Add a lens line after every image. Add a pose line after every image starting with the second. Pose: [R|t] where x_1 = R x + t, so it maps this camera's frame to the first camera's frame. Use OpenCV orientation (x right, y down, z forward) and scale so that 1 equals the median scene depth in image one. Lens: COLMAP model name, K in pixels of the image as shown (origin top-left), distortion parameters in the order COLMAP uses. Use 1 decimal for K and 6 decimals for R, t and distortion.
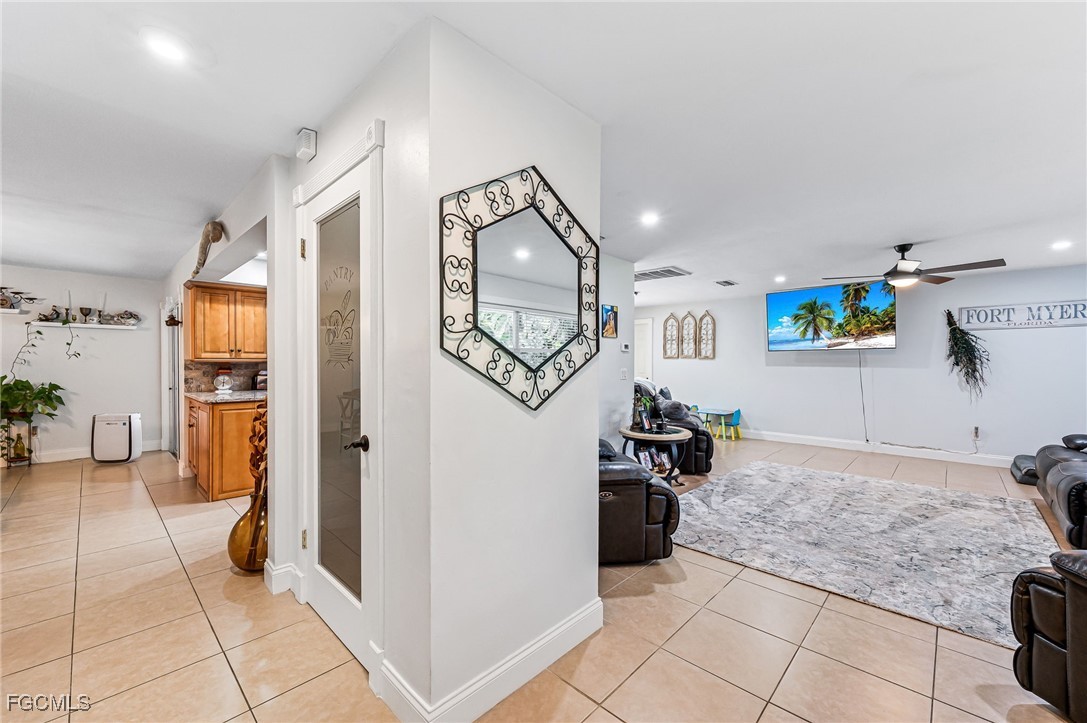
lens RADIAL K [[448.8, 0, 542.8], [0, 448.8, 367.9], [0, 0, 1]] dist [-0.001231, -0.000046]
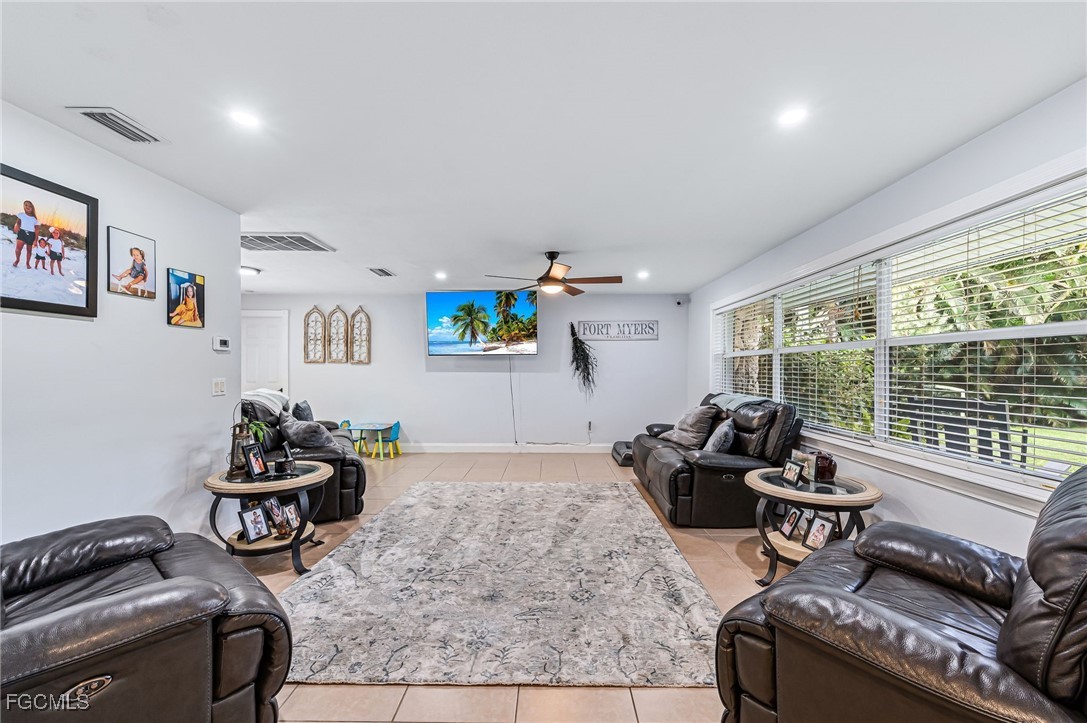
lens RADIAL K [[448.8, 0, 542.8], [0, 448.8, 367.9], [0, 0, 1]] dist [-0.001231, -0.000046]
pose [[0.749320, -0.001968, 0.662205, 0.109344], [0.009729, 0.999920, -0.008038, -0.003483], [-0.662136, 0.012466, 0.749280, 0.245046]]
